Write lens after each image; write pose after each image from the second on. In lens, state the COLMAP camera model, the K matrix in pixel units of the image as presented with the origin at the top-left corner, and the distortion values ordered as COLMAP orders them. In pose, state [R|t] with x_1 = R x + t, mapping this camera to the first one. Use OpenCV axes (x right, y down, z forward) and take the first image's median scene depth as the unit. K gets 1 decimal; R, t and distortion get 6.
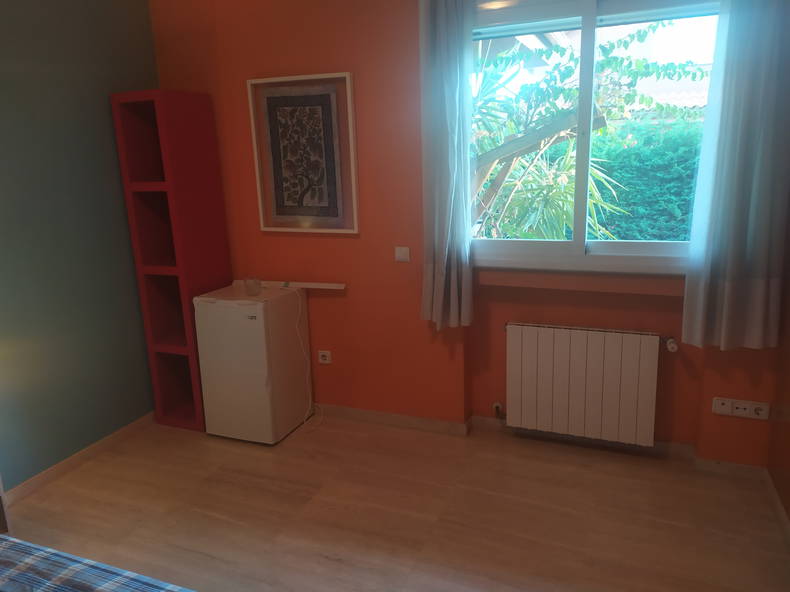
lens RADIAL K [[591.0, 0, 395.0], [0, 591.0, 296.0], [0, 0, 1]] dist [0.001782, -0.000557]
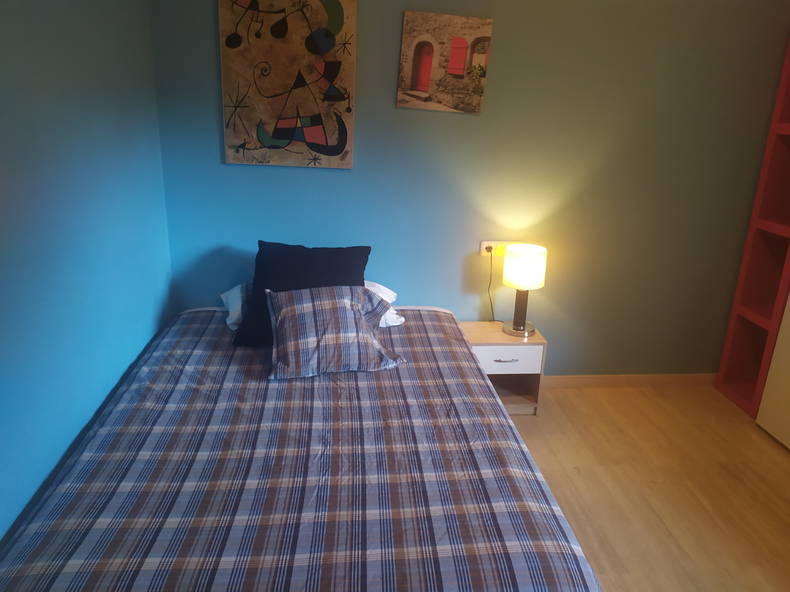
lens RADIAL K [[591.0, 0, 395.0], [0, 591.0, 296.0], [0, 0, 1]] dist [0.001782, -0.000557]
pose [[0.456619, 0.329770, -0.826288, 0.133390], [-0.252723, 0.938584, 0.234928, -0.016628], [0.853013, 0.101549, 0.511915, 0.114526]]
